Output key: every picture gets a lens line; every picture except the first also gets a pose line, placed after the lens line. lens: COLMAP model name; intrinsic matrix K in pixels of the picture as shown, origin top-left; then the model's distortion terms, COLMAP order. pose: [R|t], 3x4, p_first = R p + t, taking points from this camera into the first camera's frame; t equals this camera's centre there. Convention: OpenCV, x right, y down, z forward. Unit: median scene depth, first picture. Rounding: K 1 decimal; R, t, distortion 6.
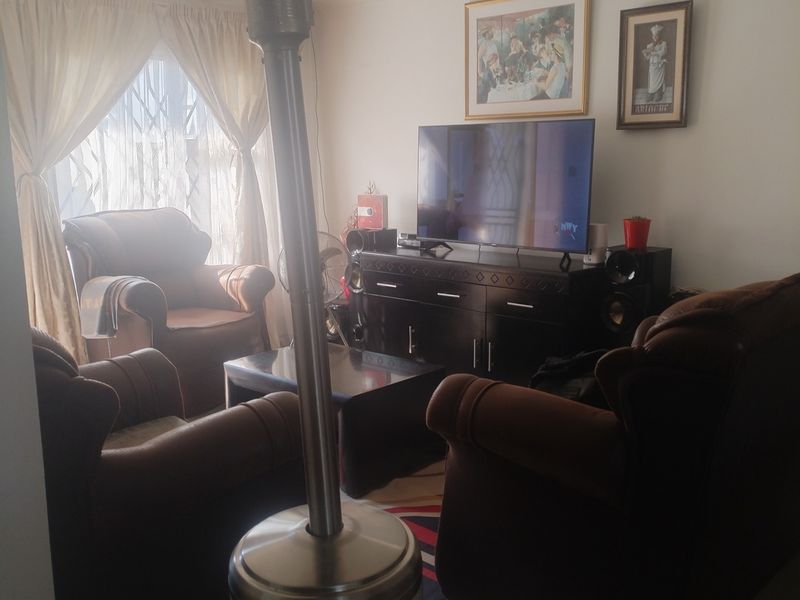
lens RADIAL K [[827.0, 0, 400.4], [0, 827.0, 300.0], [0, 0, 1]] dist [0.060642, 0.000000]
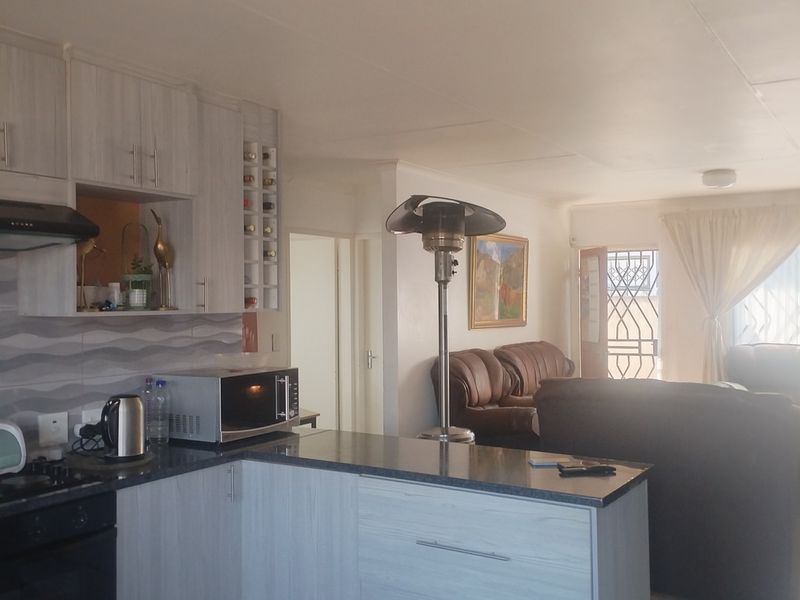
lens RADIAL K [[827.0, 0, 378.2], [0, 827.0, 295.5], [0, 0, 1]] dist [0.060642, 0.000000]
pose [[0.171969, 0.011381, -0.985037, 1.025099], [-0.168829, 0.985479, -0.018088, -0.045527], [0.970527, 0.169413, 0.171394, 0.044534]]
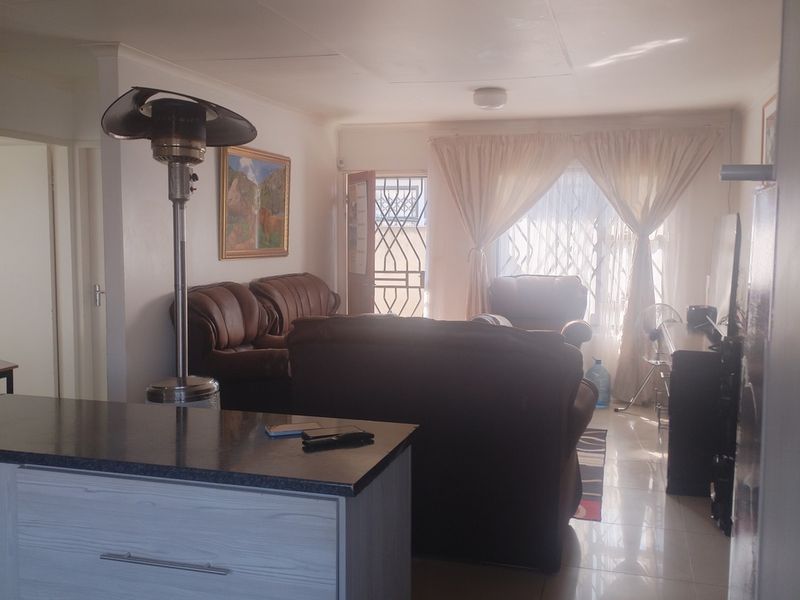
lens RADIAL K [[827.0, 0, 401.2], [0, 827.0, 302.7], [0, 0, 1]] dist [0.060642, 0.000000]
pose [[0.451433, 0.097534, -0.886959, 0.867622], [-0.172221, 0.984842, 0.020643, -0.049058], [0.875527, 0.143434, 0.461388, 0.127852]]
